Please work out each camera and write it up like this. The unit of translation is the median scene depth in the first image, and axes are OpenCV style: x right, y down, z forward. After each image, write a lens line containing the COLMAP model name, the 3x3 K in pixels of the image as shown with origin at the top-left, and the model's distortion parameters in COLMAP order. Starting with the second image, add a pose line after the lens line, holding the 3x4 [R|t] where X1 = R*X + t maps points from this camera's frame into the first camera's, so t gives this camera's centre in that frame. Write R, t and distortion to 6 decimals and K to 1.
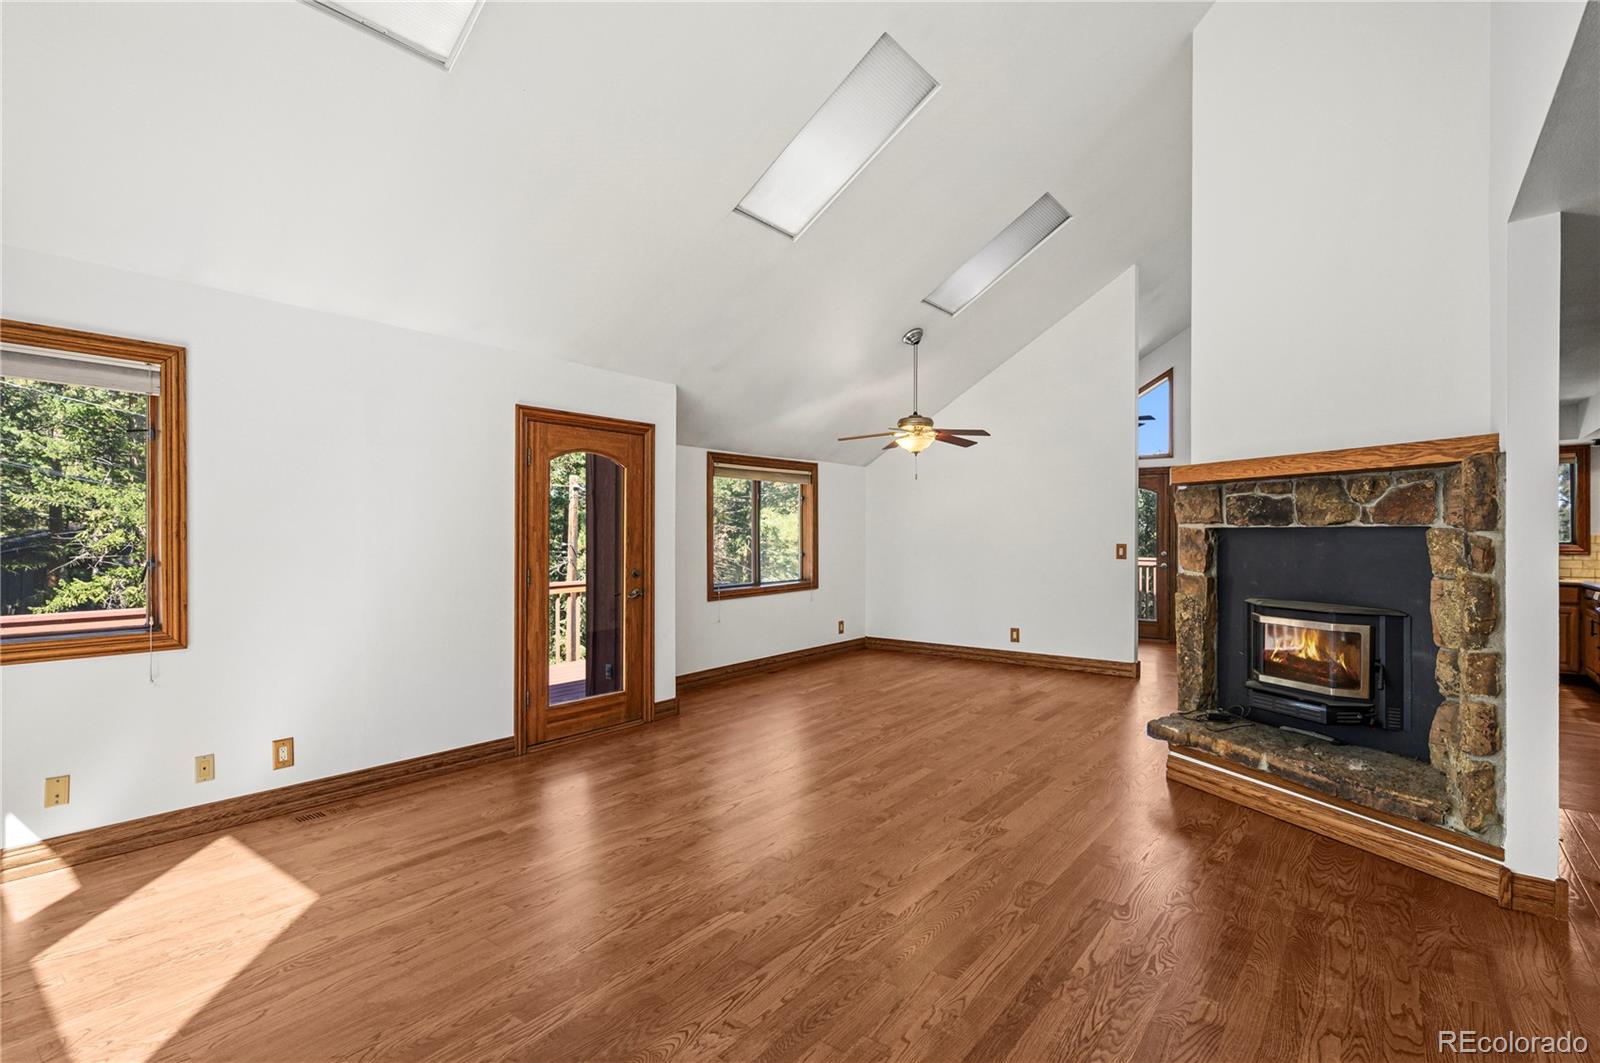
lens RADIAL K [[772.5, 0, 797.0], [0, 772.5, 534.6], [0, 0, 1]] dist [0.002642, 0.000131]
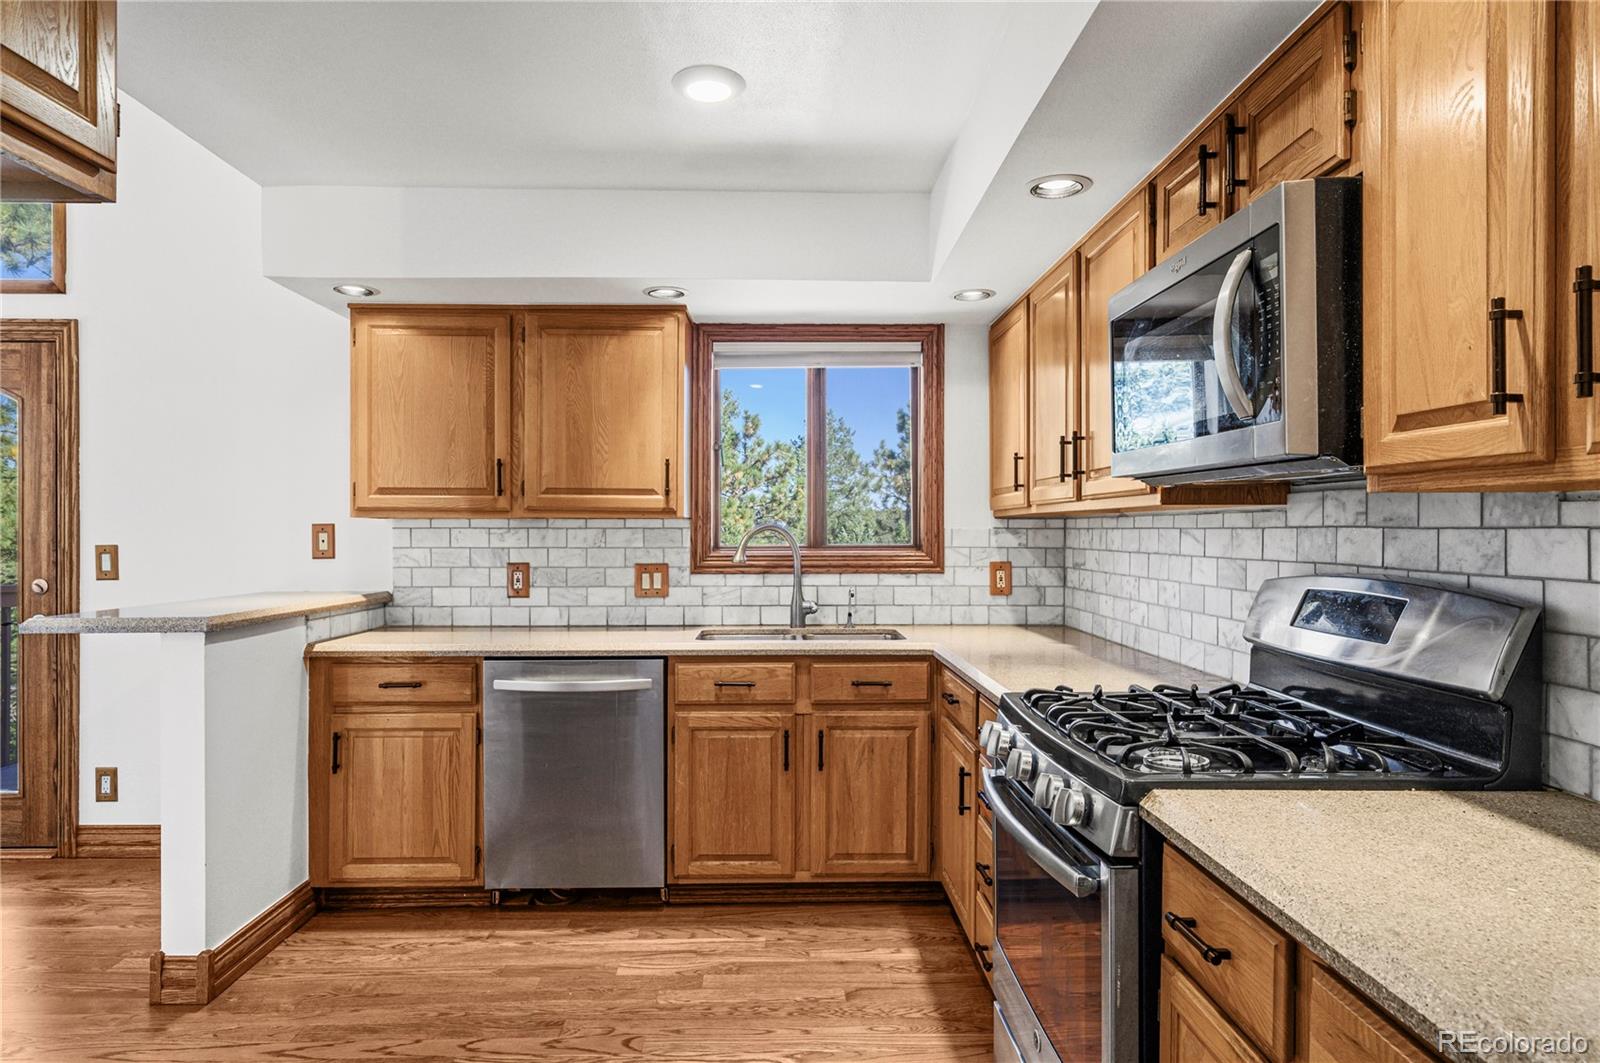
lens RADIAL K [[964.2, 0, 801.7], [0, 964.2, 517.4], [0, 0, 1]] dist [-0.004275, -0.000096]
pose [[0.770894, -0.007649, 0.636917, 0.610401], [0.000531, 0.999935, 0.011366, -0.011956], [-0.636963, -0.008424, 0.770848, 0.626550]]
